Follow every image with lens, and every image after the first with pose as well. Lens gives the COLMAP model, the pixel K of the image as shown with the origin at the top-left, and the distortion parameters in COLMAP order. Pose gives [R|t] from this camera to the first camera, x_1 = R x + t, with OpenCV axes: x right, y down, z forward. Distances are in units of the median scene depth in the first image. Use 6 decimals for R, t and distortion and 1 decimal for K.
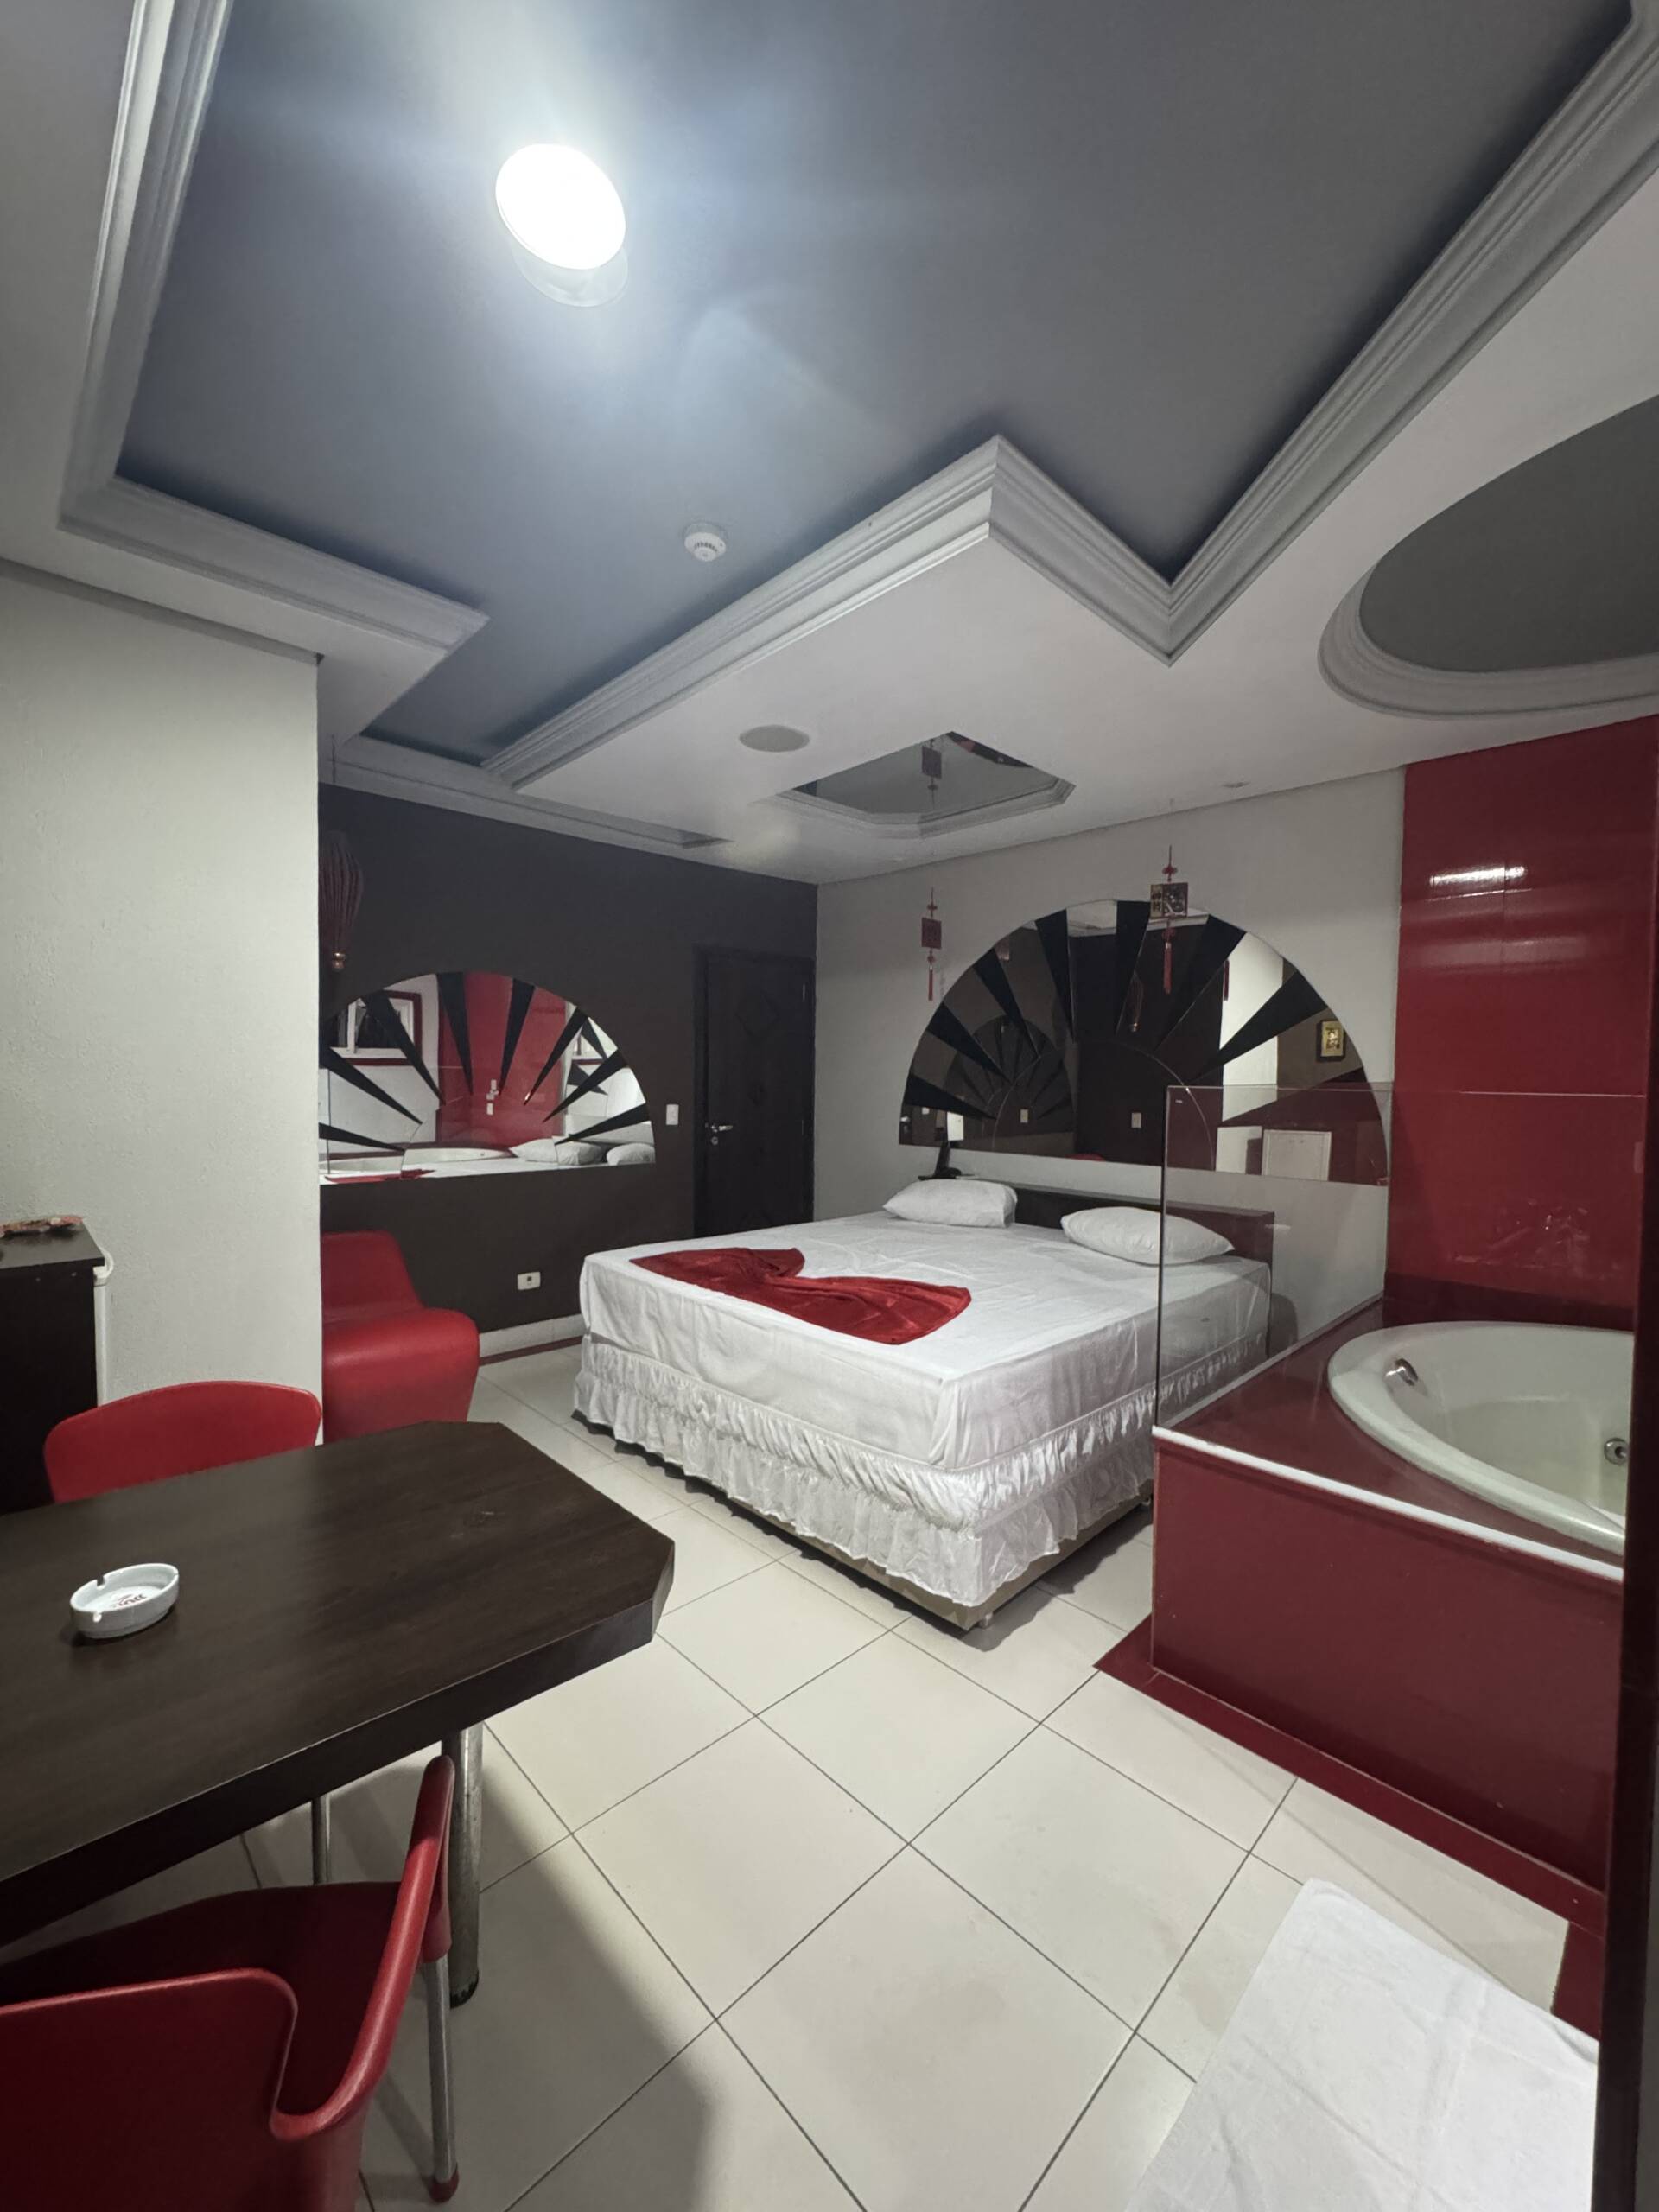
lens RADIAL K [[885.5, 0, 832.4], [0, 885.5, 1107.3], [0, 0, 1]] dist [-0.002639, 0.000093]
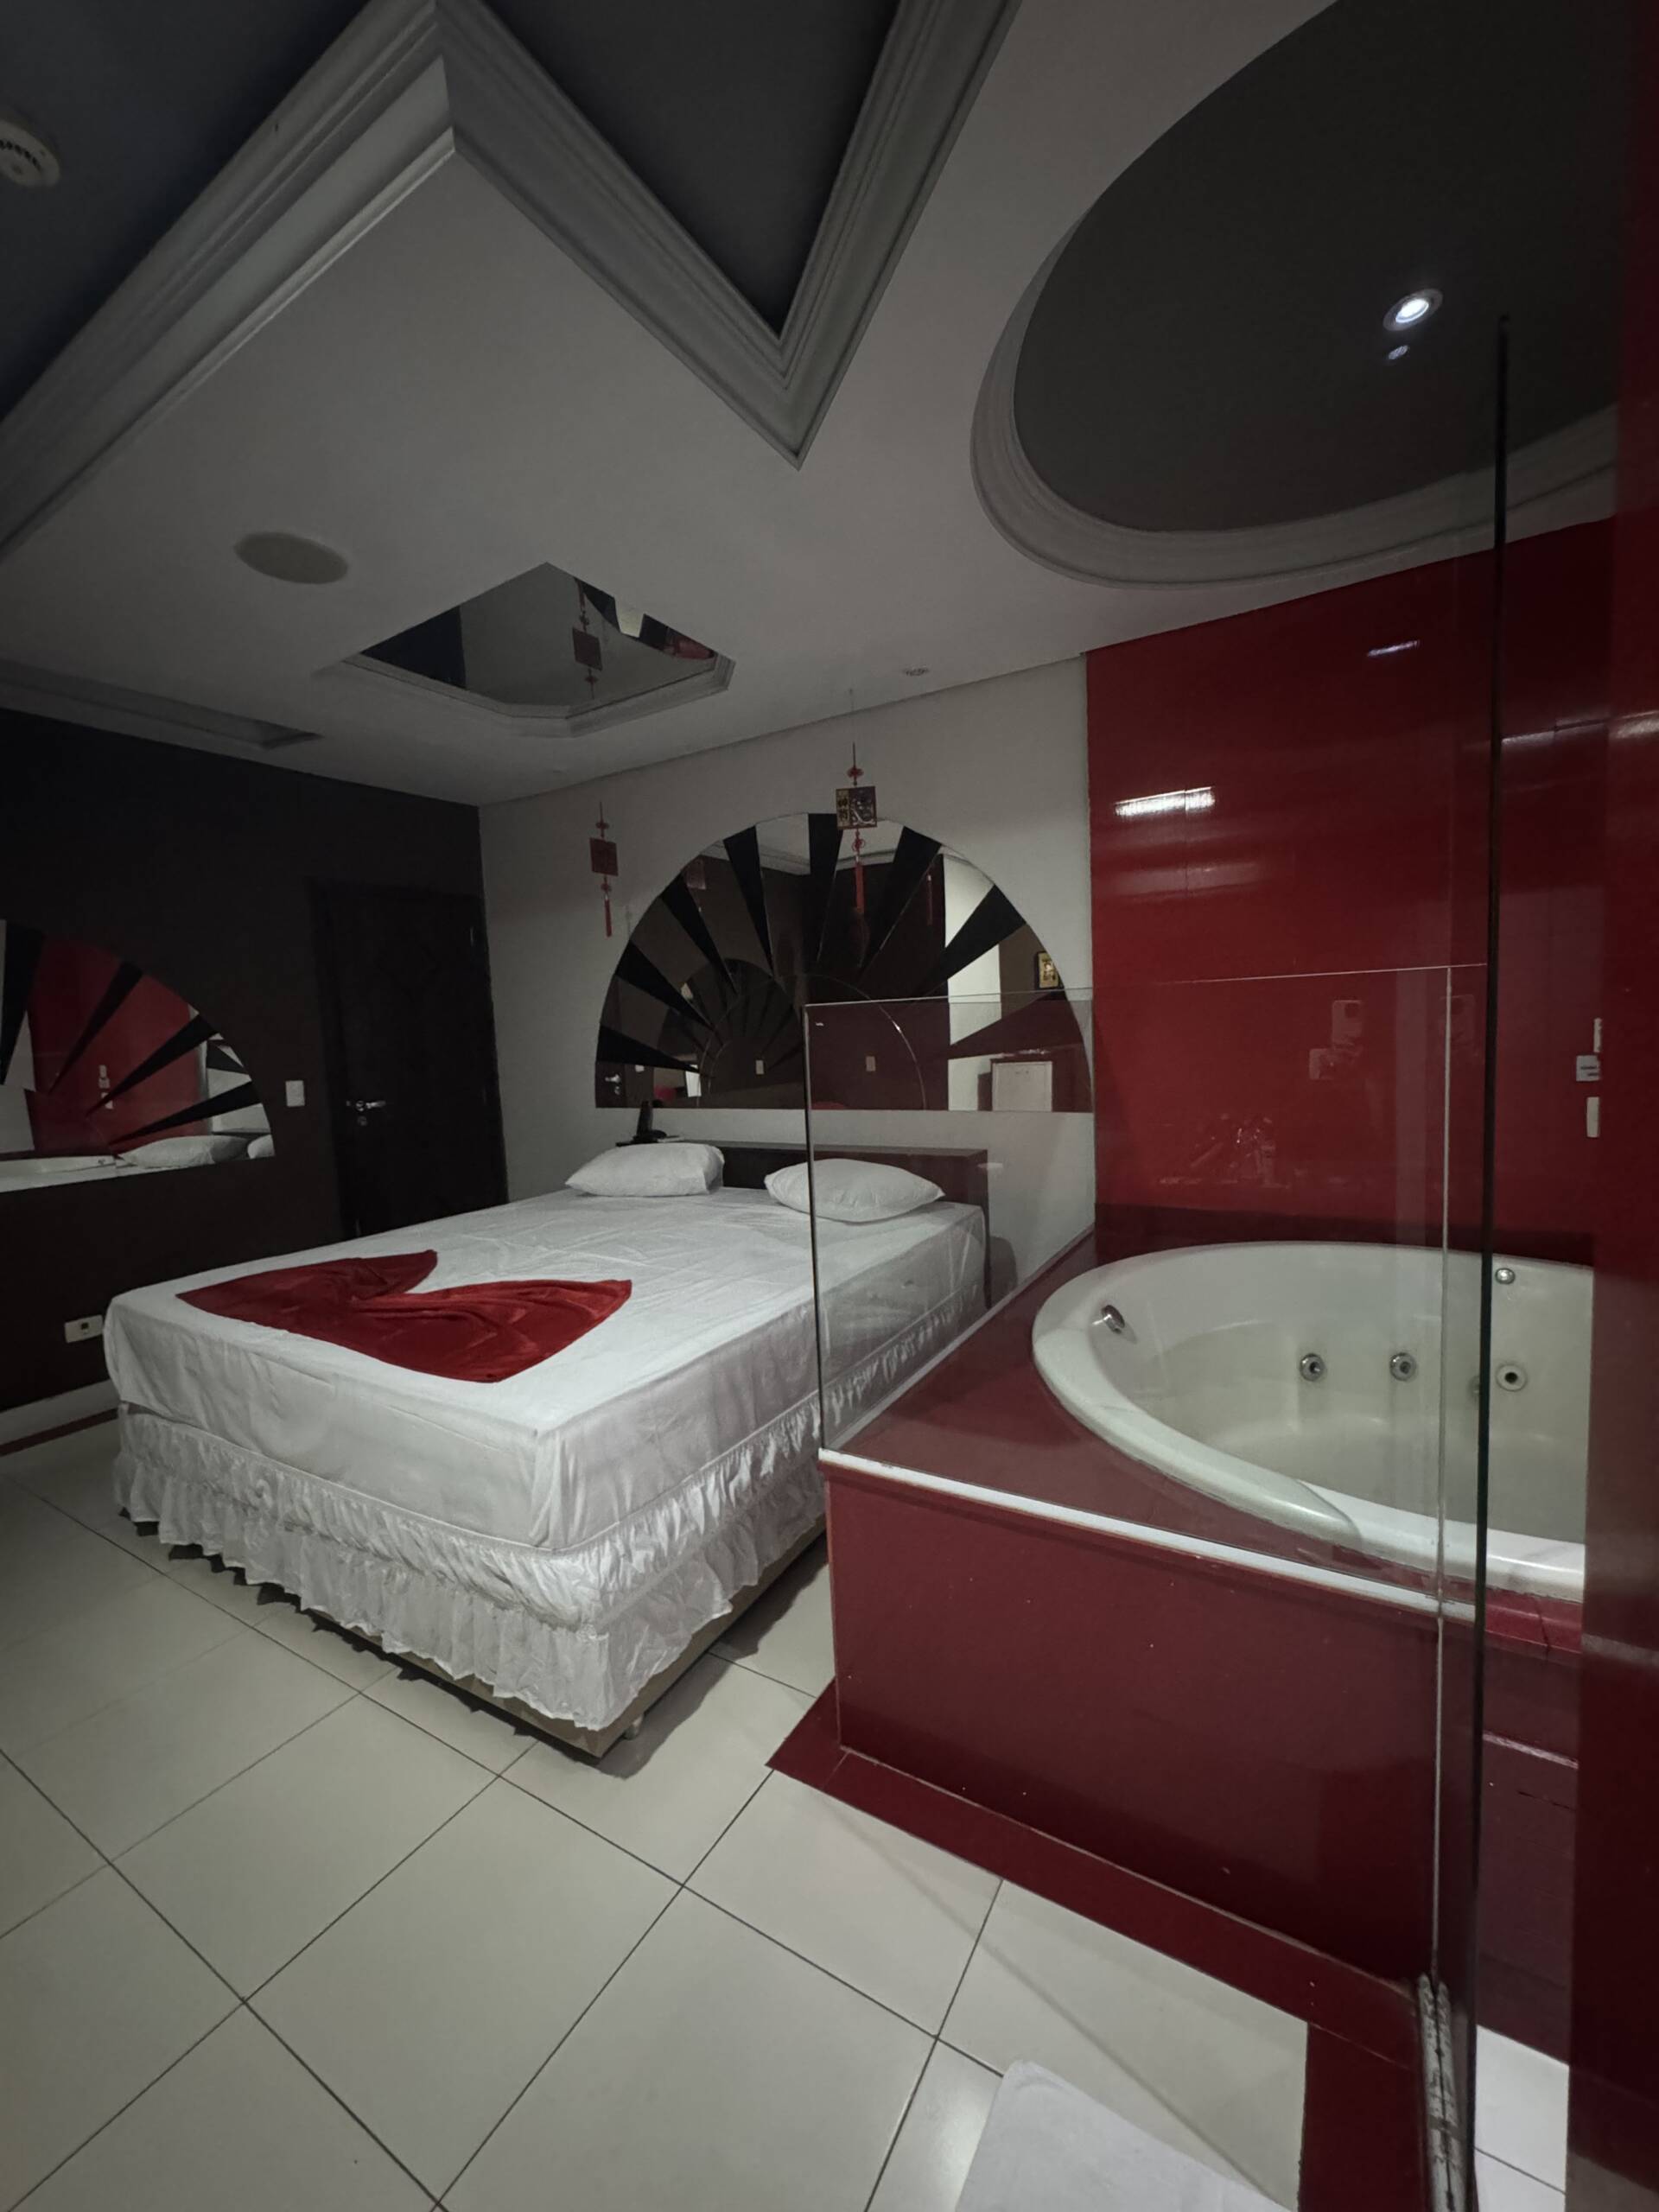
lens RADIAL K [[885.5, 0, 832.4], [0, 885.5, 1107.3], [0, 0, 1]] dist [-0.002639, 0.000093]
pose [[0.964902, -0.078419, 0.250627, 0.135533], [0.066575, 0.996242, 0.055405, 0.014576], [-0.254030, -0.036775, 0.966497, 0.174845]]
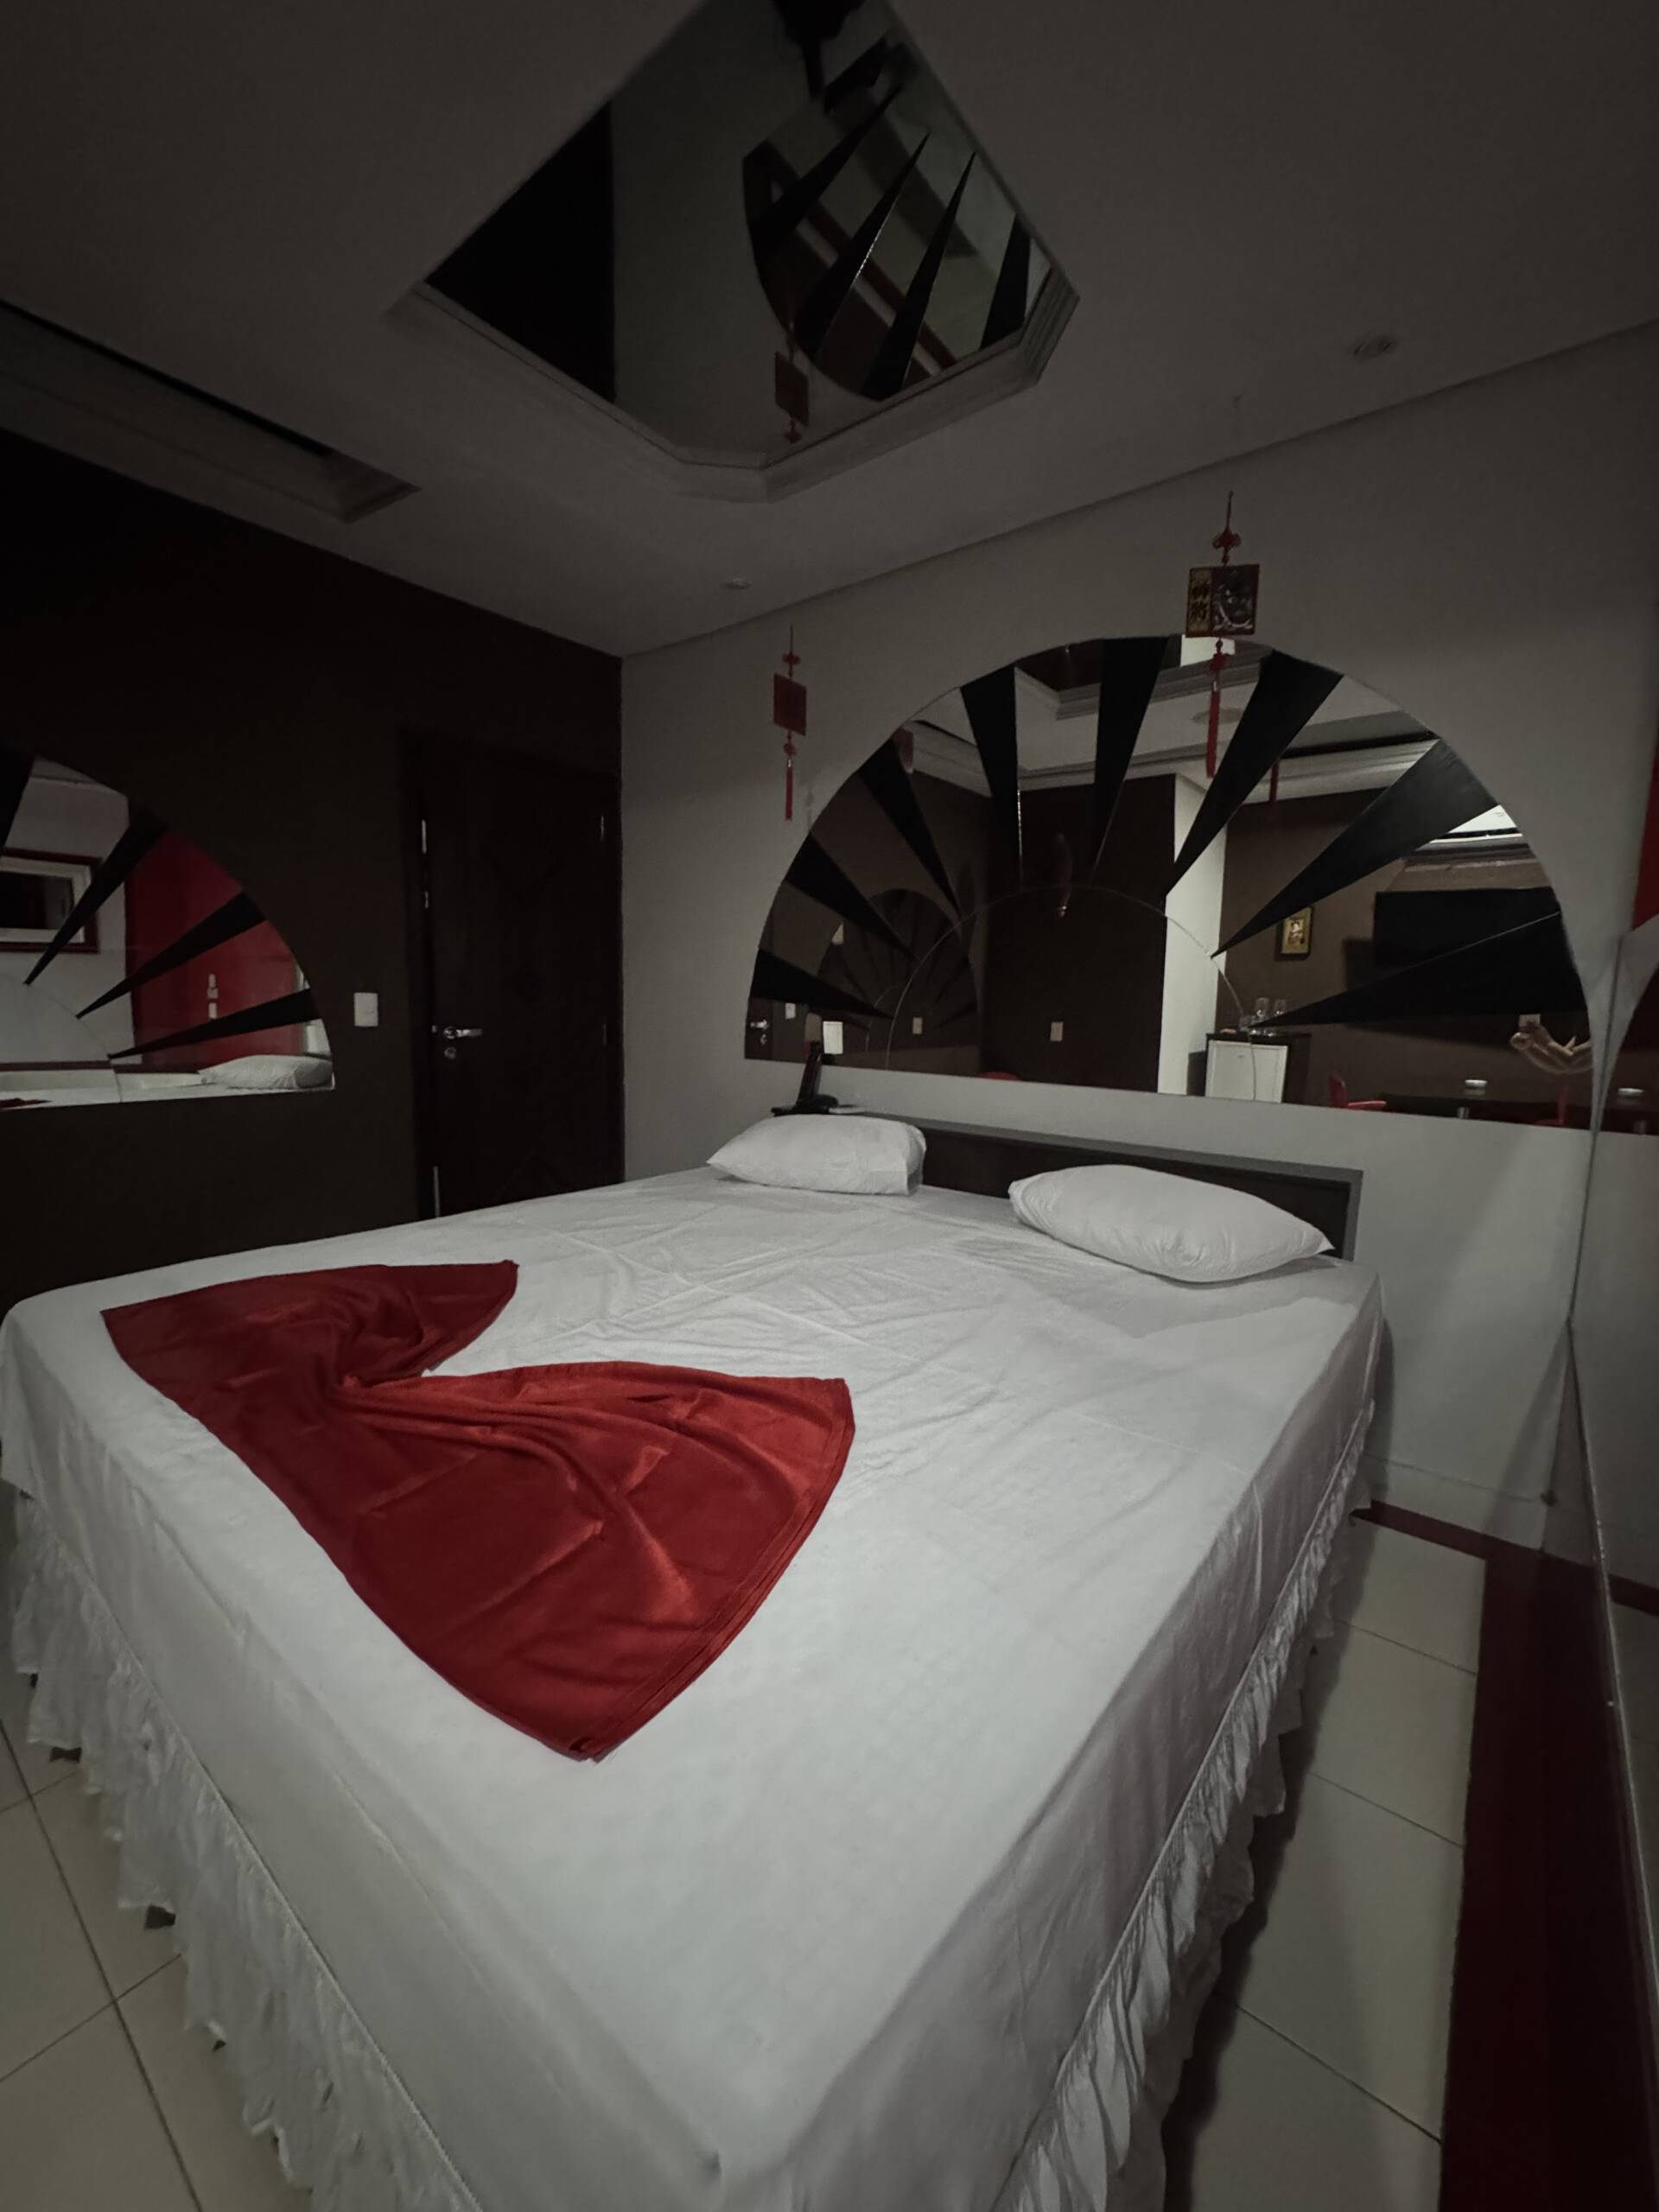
lens RADIAL K [[889.8, 0, 833.8], [0, 889.8, 1106.7], [0, 0, 1]] dist [-0.000384, 0.000270]
pose [[0.990892, -0.007489, 0.134452, 0.086220], [-0.004871, 0.995806, 0.091359, 0.027856], [-0.134572, -0.091182, 0.986700, 0.560356]]
